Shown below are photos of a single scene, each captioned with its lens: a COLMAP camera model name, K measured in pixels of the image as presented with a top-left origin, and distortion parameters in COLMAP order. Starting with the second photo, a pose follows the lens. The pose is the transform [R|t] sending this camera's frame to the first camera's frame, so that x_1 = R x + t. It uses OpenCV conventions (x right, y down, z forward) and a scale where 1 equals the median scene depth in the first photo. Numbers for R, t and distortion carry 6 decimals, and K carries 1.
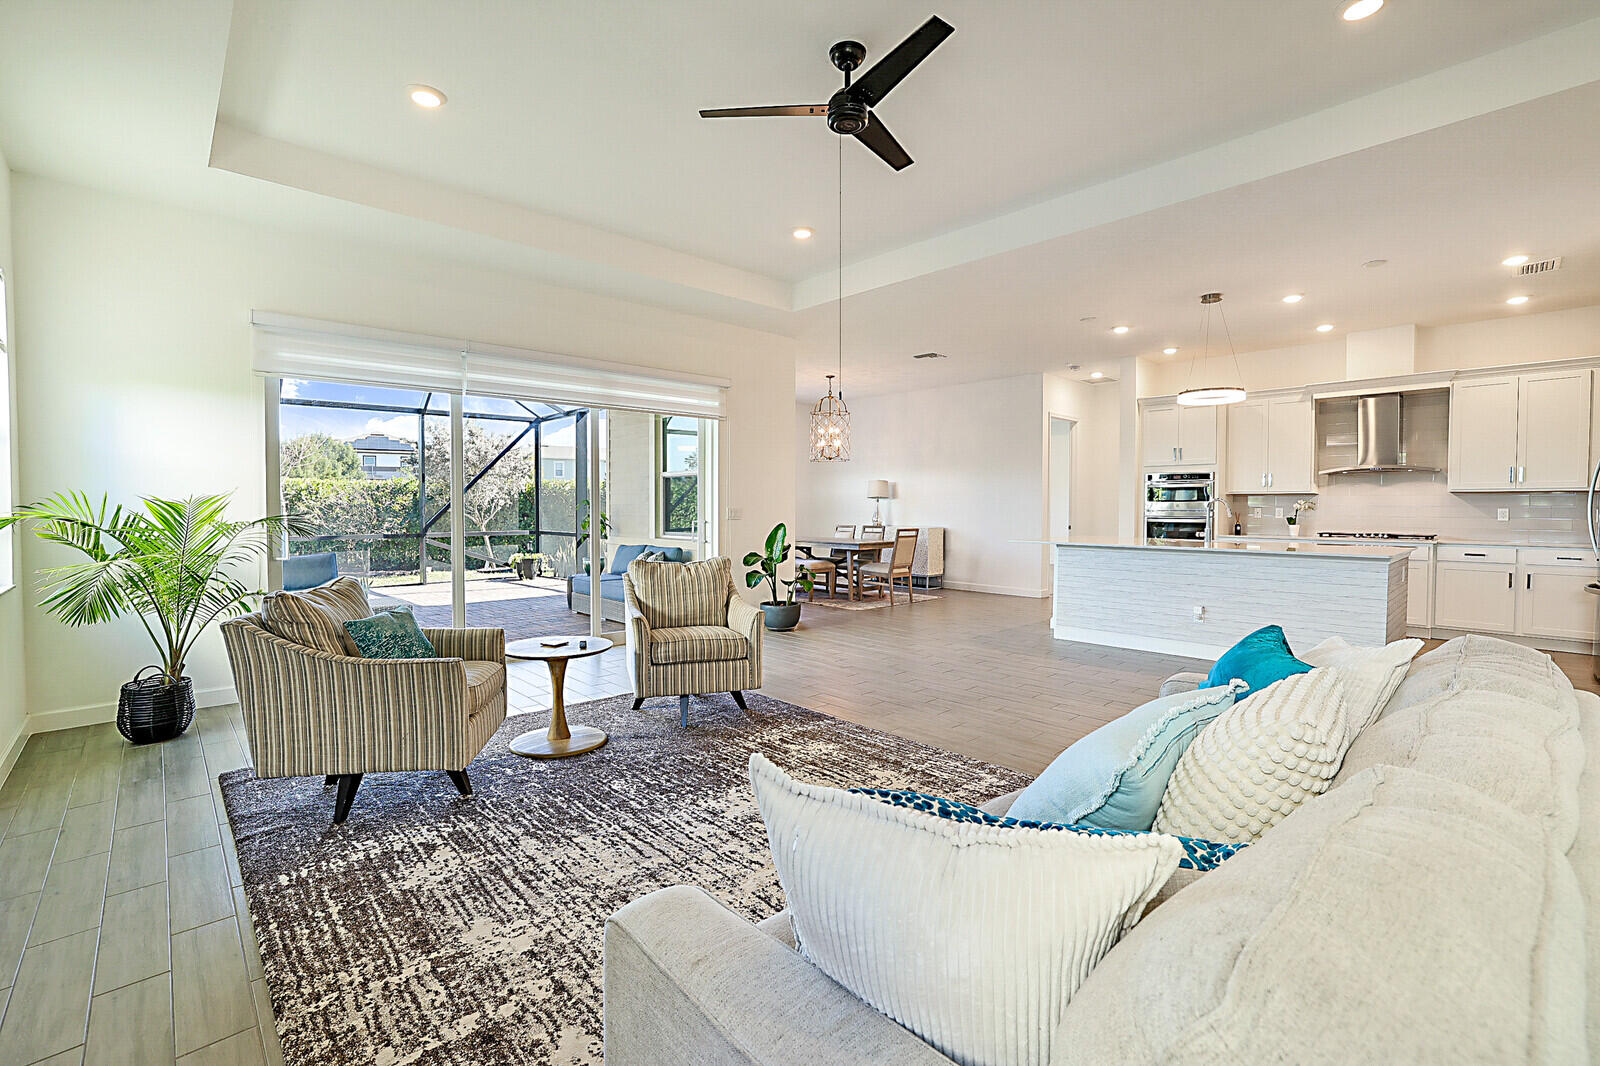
lens RADIAL K [[709.6, 0, 800.9], [0, 709.6, 524.4], [0, 0, 1]] dist [-0.034336, 0.000182]
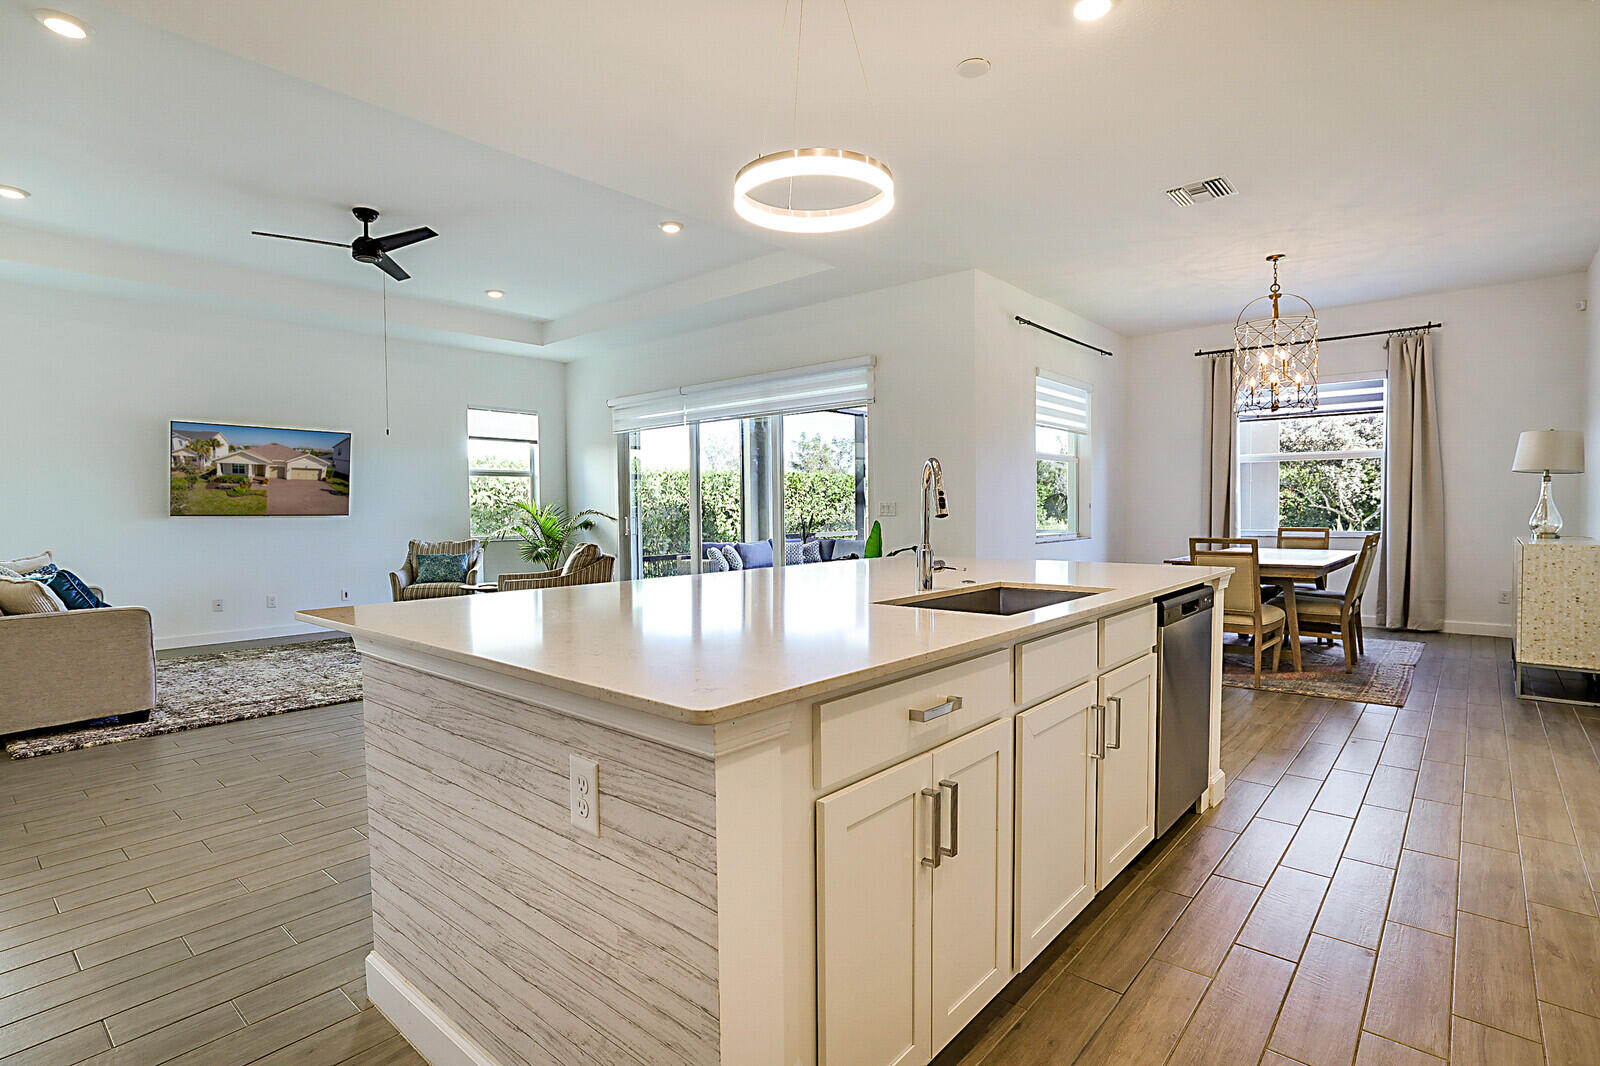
lens RADIAL K [[797.4, 0, 793.5], [0, 797.4, 533.5], [0, 0, 1]] dist [-0.027139, 0.012528]
pose [[0.089317, 0.029171, -0.995576, 0.899276], [-0.014026, 0.999509, 0.028028, -0.011510], [0.995905, 0.011461, 0.089682, 0.843373]]
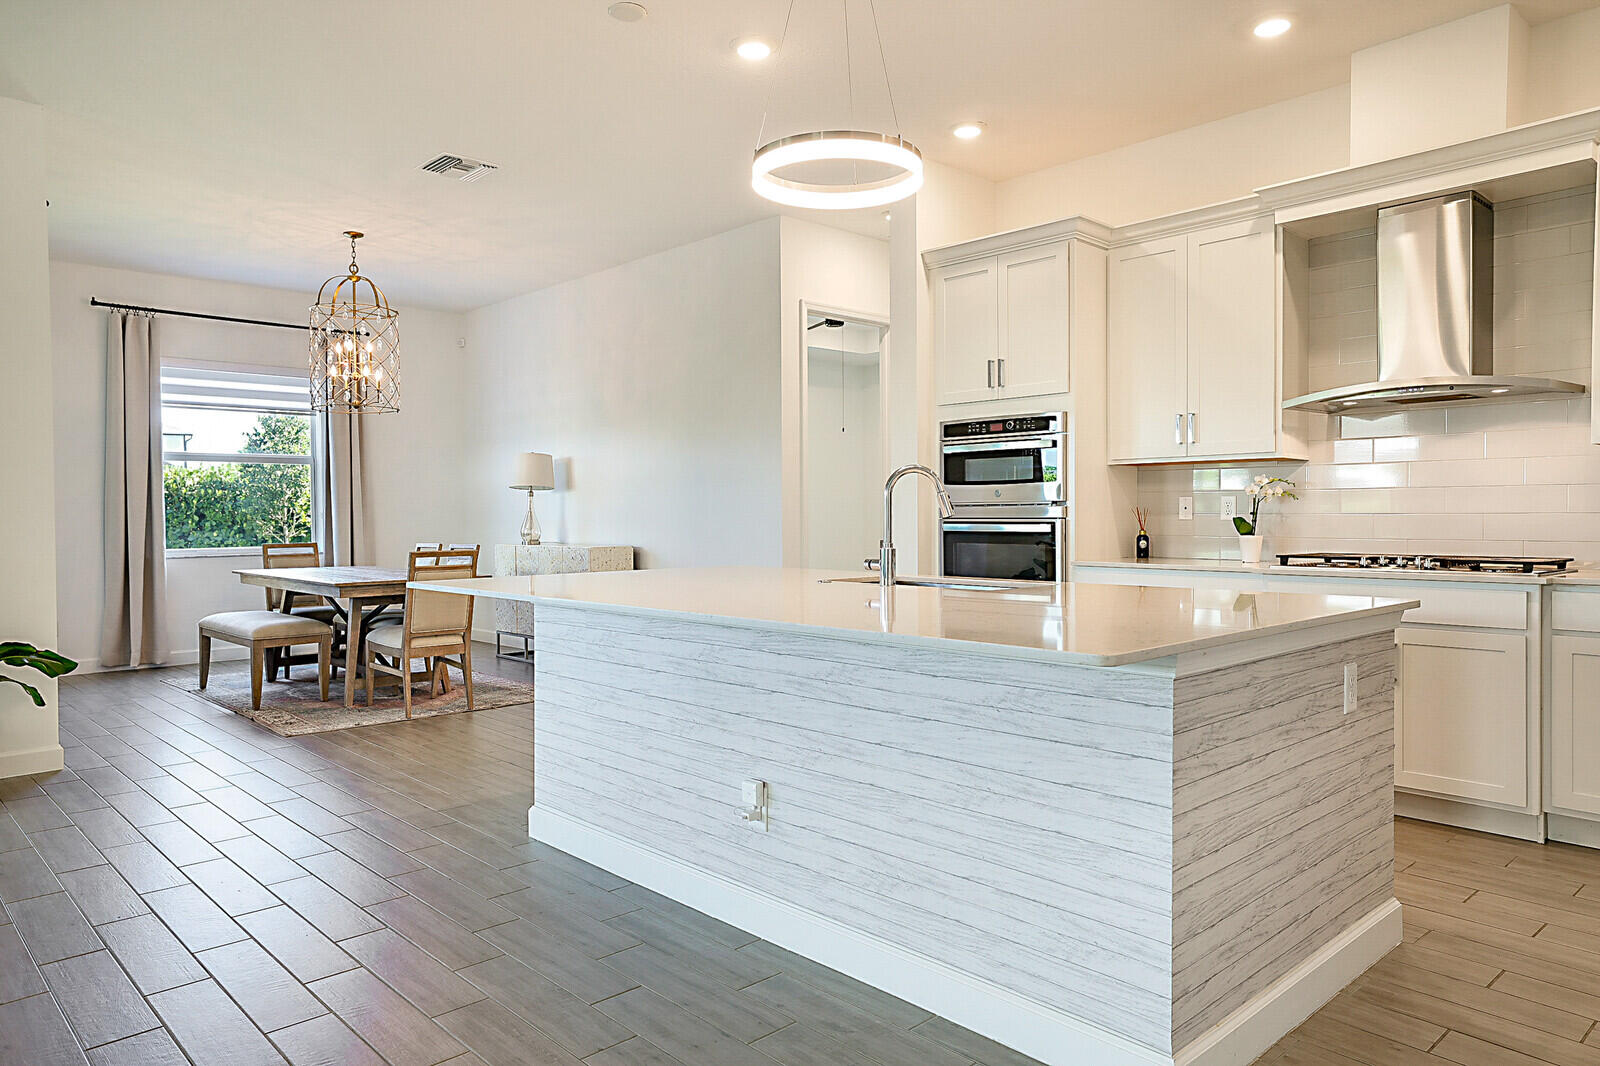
lens RADIAL K [[1065.9, 0, 794.8], [0, 1065.9, 534.2], [0, 0, 1]] dist [0.002028, 0.001387]
pose [[0.999935, -0.008165, -0.007900, 0.500454], [0.008127, 0.999955, -0.004820, 0.000715], [0.007939, 0.004755, 0.999957, 0.411590]]
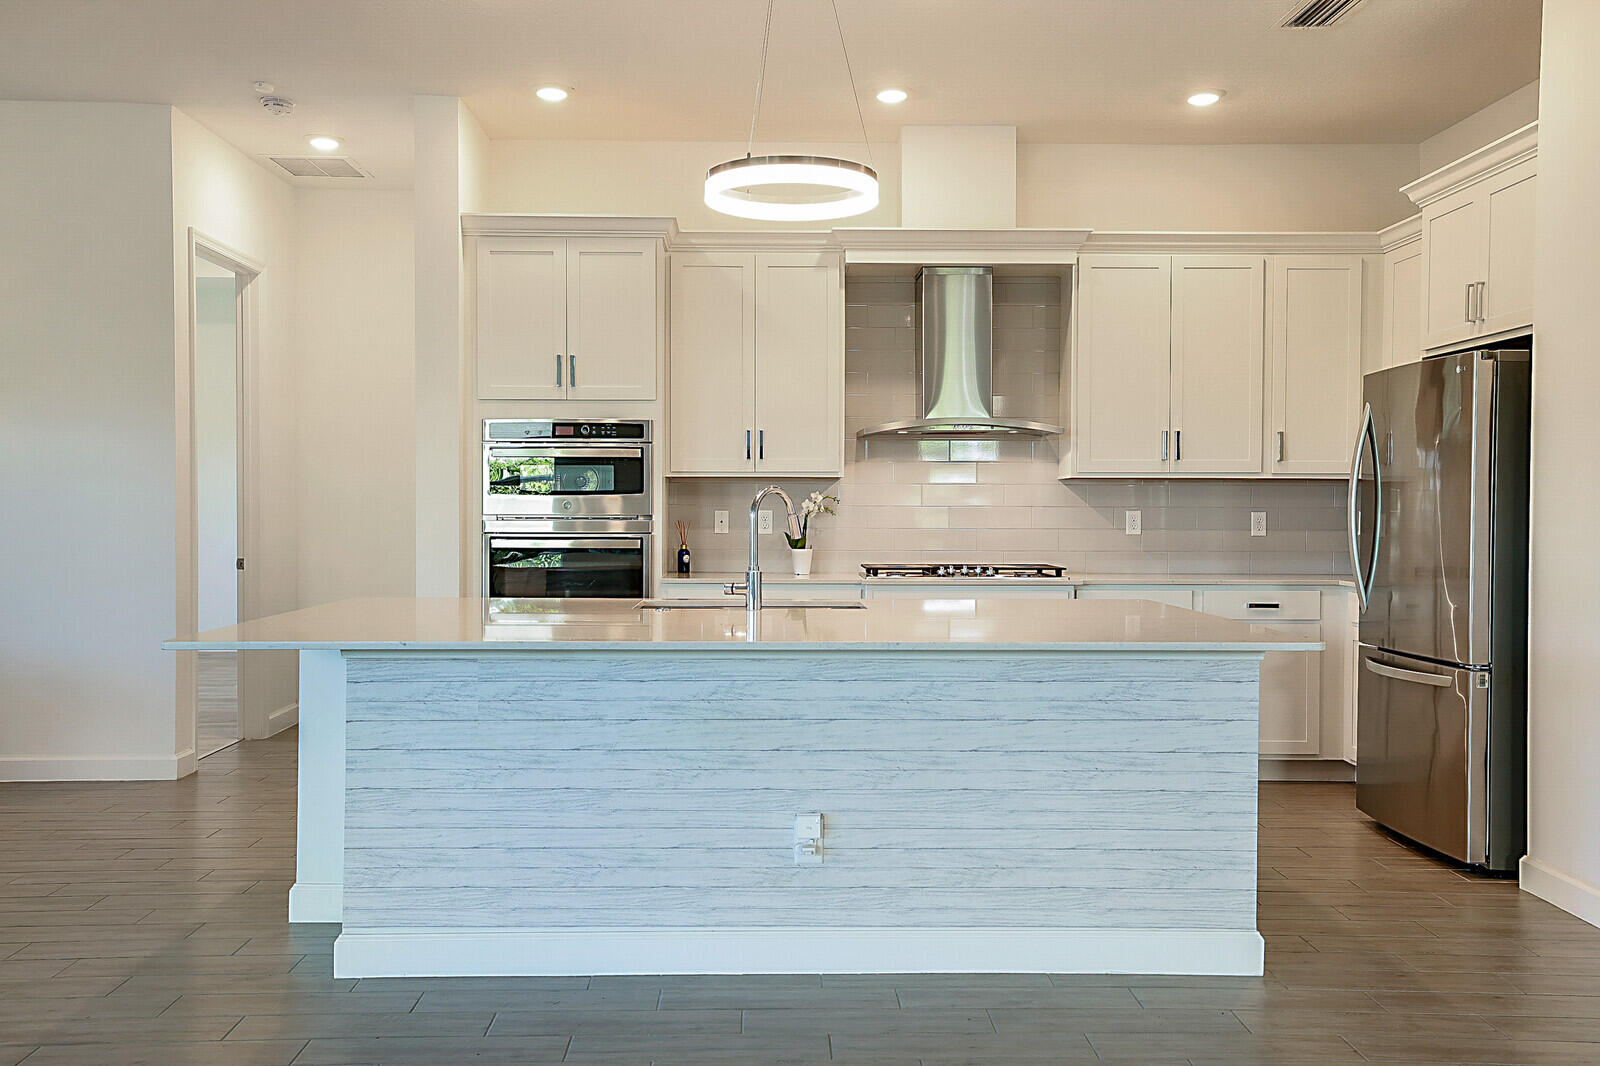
lens RADIAL K [[1375.2, 0, 794.7], [0, 1375.2, 525.7], [0, 0, 1]] dist [0.037200, 0.003594]
pose [[0.670328, -0.011054, 0.741982, 0.071179], [0.016788, 0.999859, -0.000271, -0.015705], [-0.741875, 0.012638, 0.670419, 0.481841]]
